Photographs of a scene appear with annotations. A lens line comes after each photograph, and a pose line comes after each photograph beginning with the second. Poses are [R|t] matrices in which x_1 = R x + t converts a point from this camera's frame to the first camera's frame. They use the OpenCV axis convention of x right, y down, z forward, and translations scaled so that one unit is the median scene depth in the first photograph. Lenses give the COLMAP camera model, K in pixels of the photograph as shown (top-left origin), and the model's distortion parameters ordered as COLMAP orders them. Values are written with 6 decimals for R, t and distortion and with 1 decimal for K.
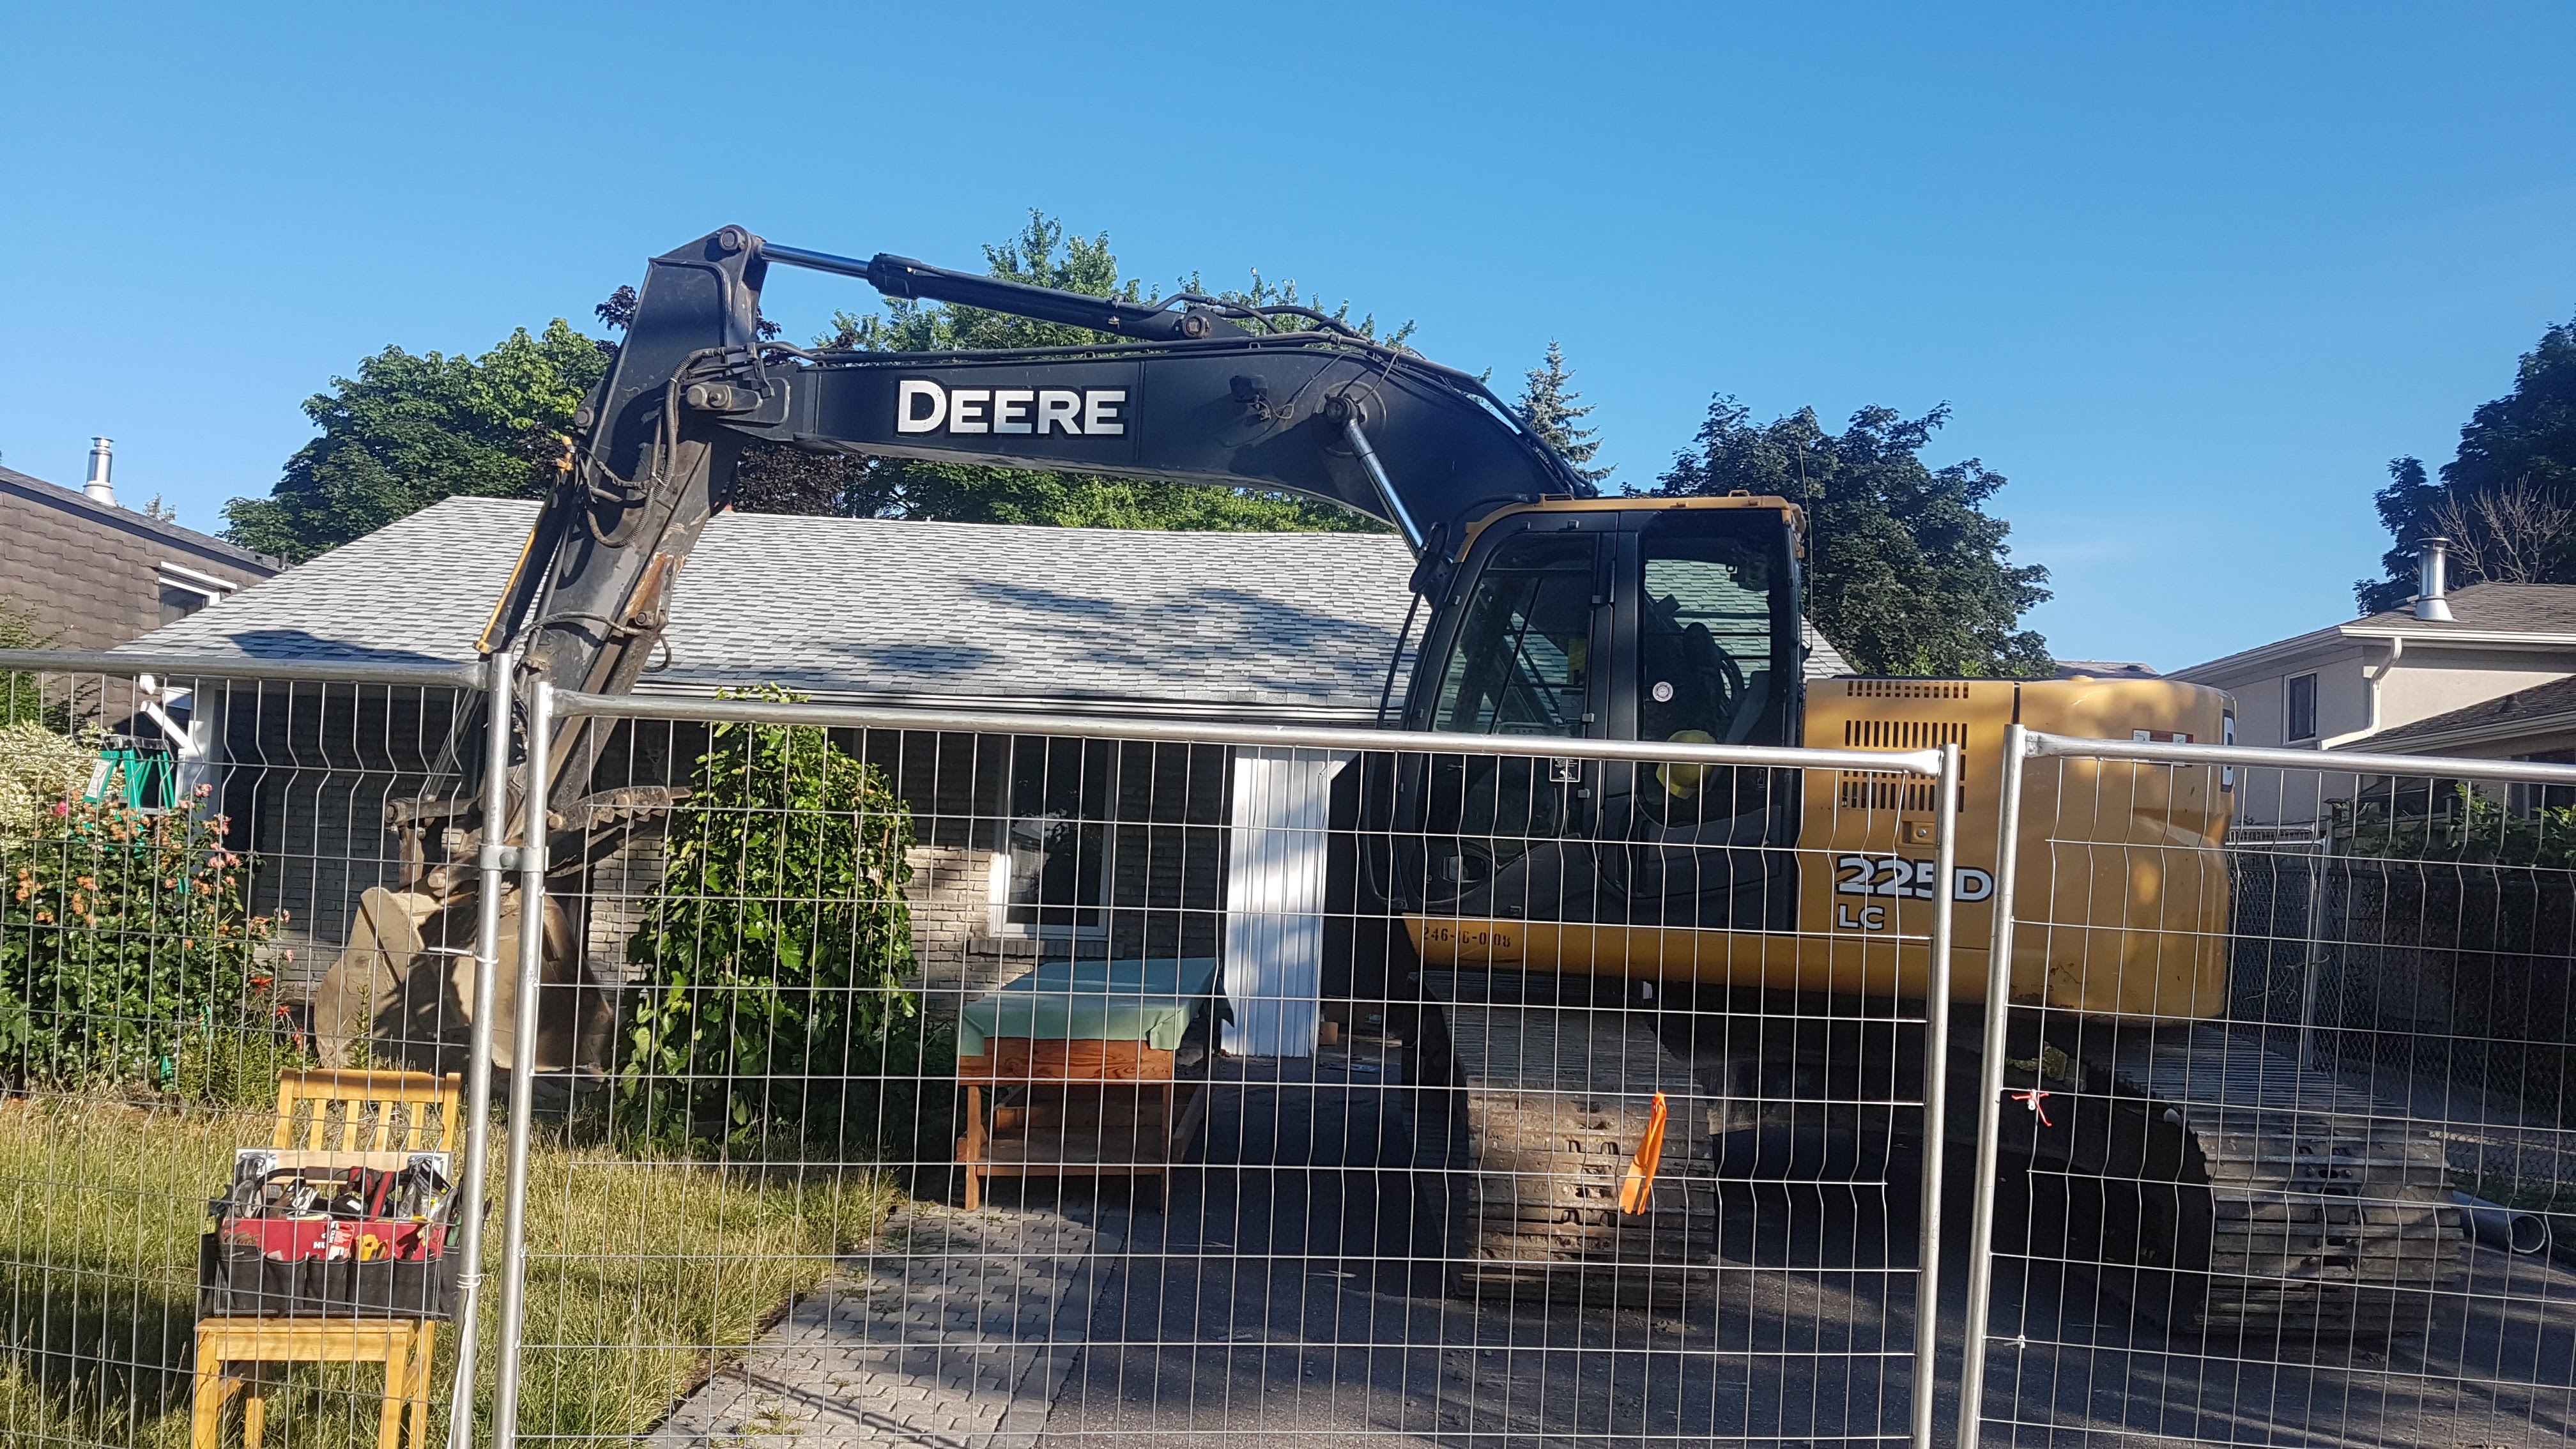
lens RADIAL K [[1910.1, 0, 1326.3], [0, 1910.1, 742.9], [0, 0, 1]] dist [0.223857, -0.368121]
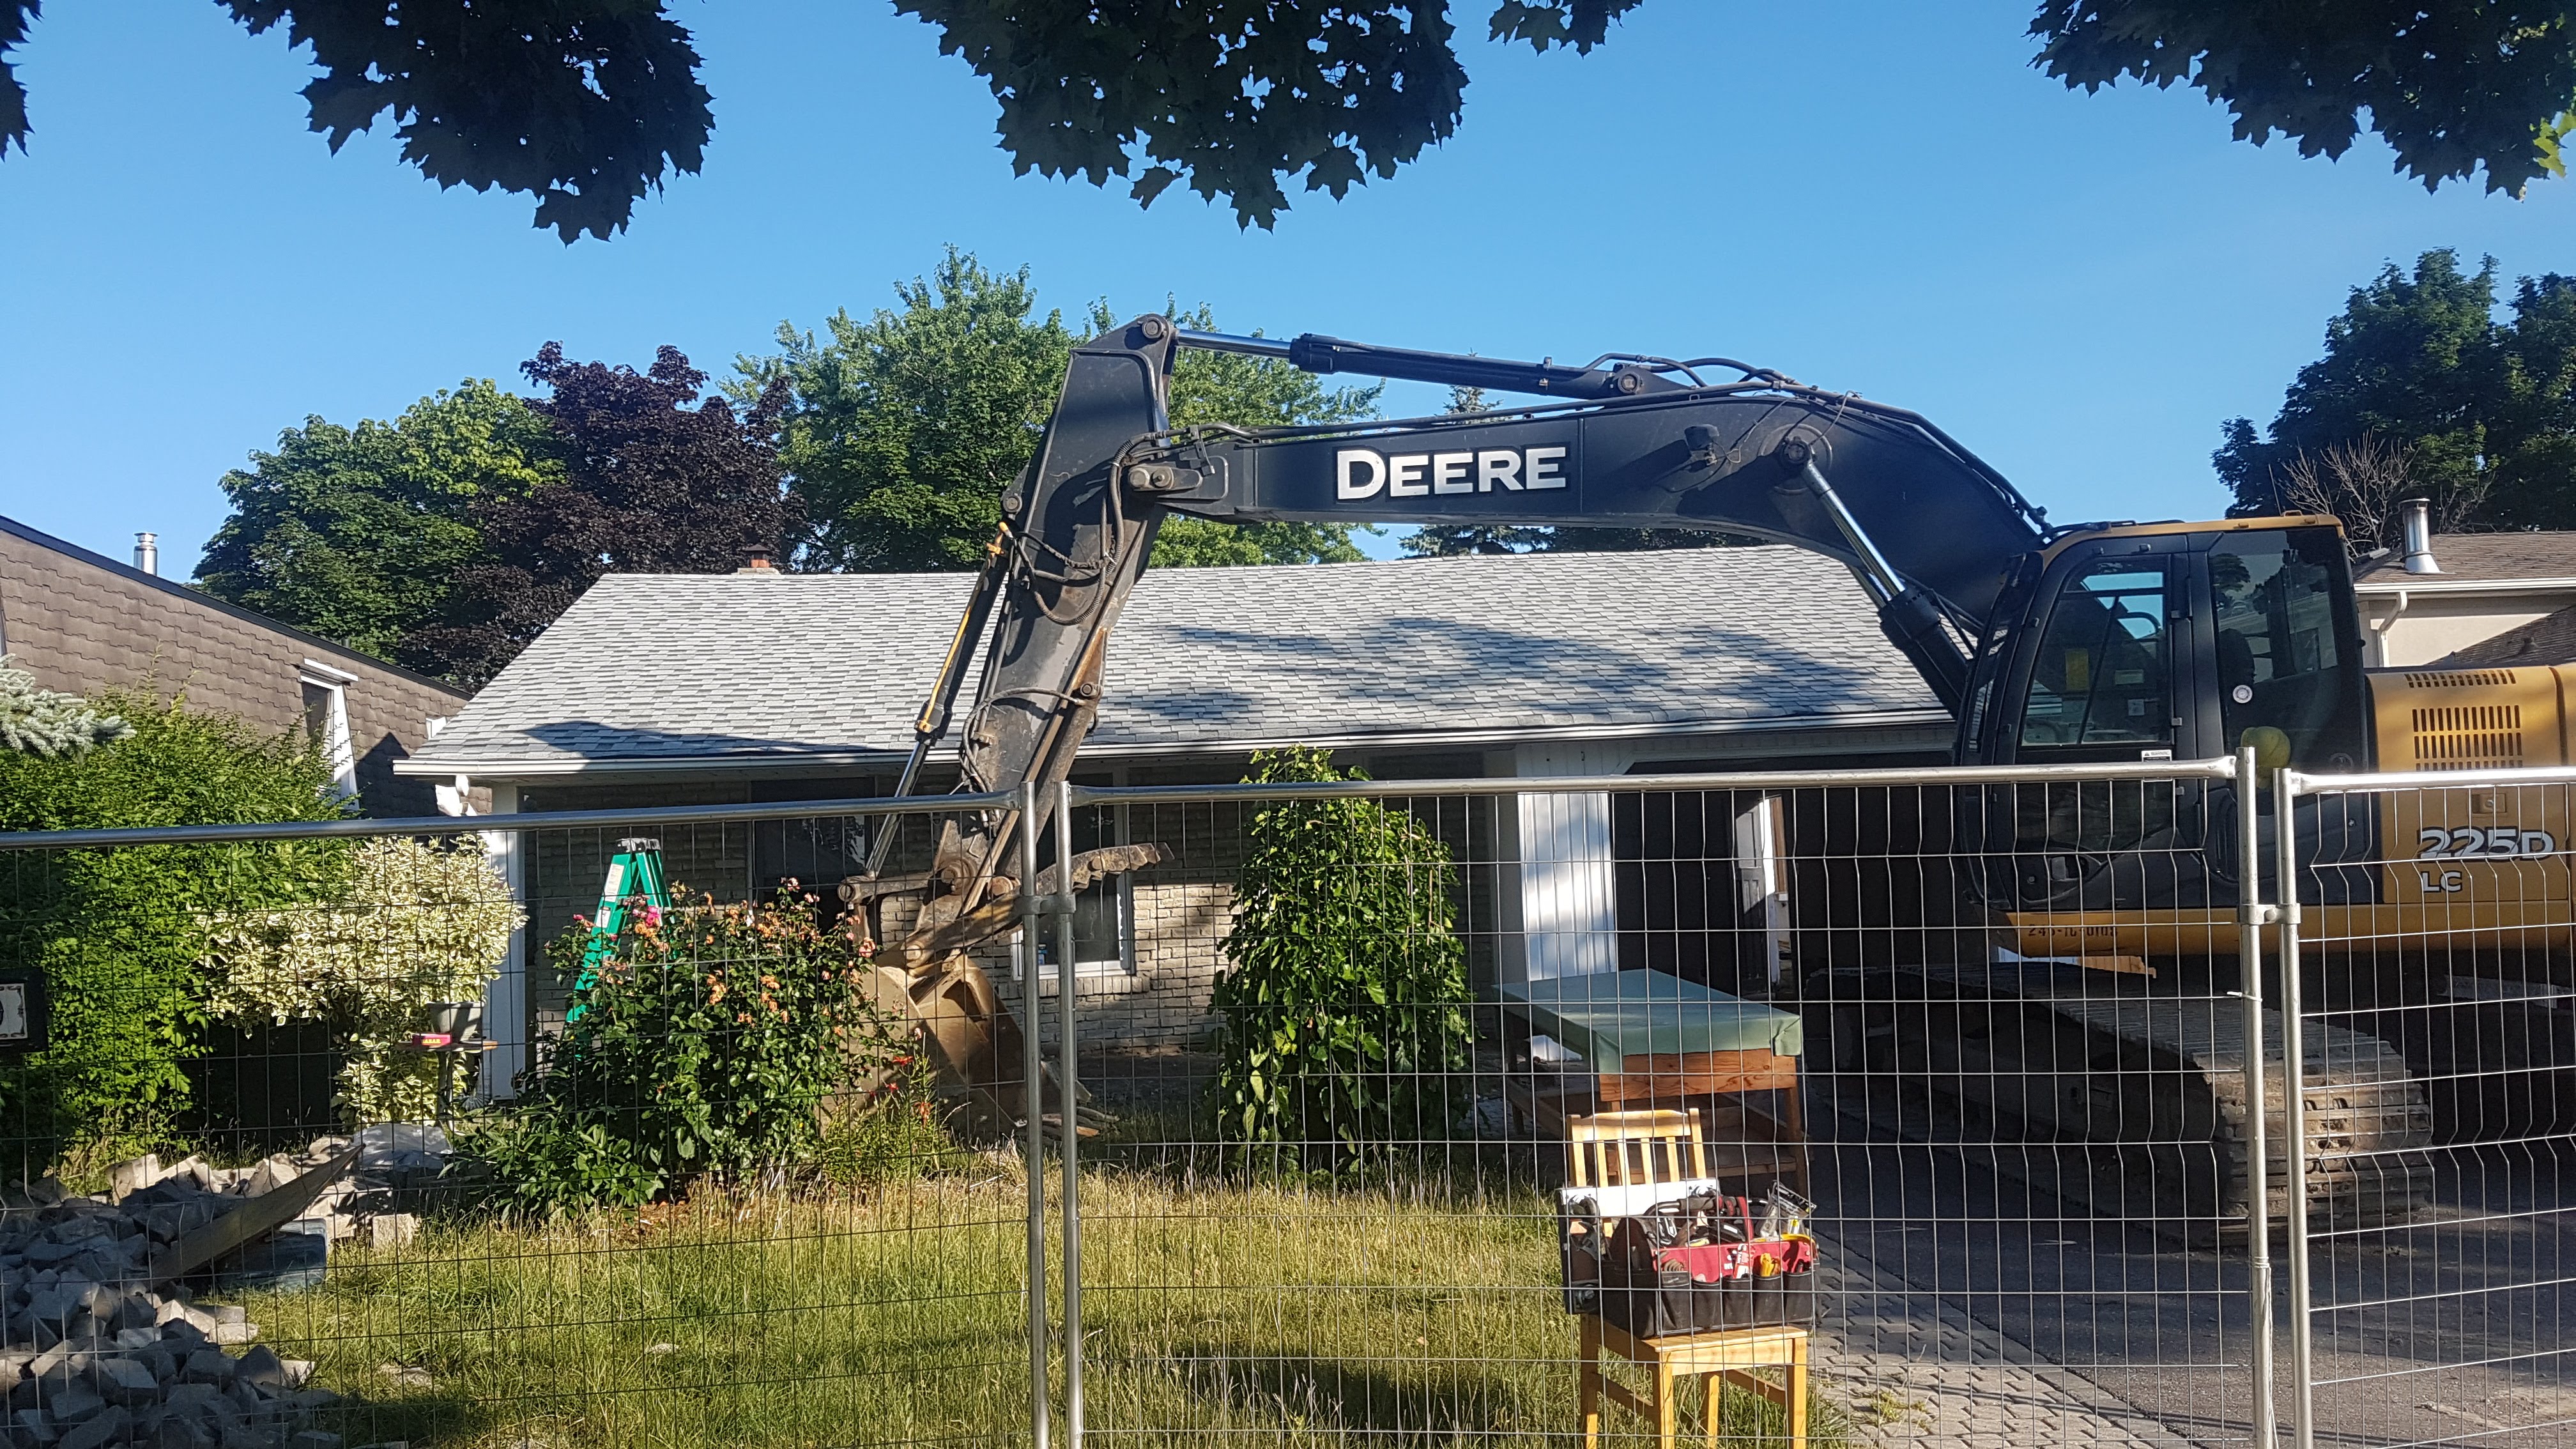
lens RADIAL K [[1912.8, 0, 1275.0], [0, 1912.8, 739.9], [0, 0, 1]] dist [0.239313, -0.427016]
pose [[0.990847, -0.071807, 0.114310, -0.381734], [0.072013, 0.997401, 0.002329, -0.032408], [-0.114181, 0.005924, 0.993442, -0.048170]]
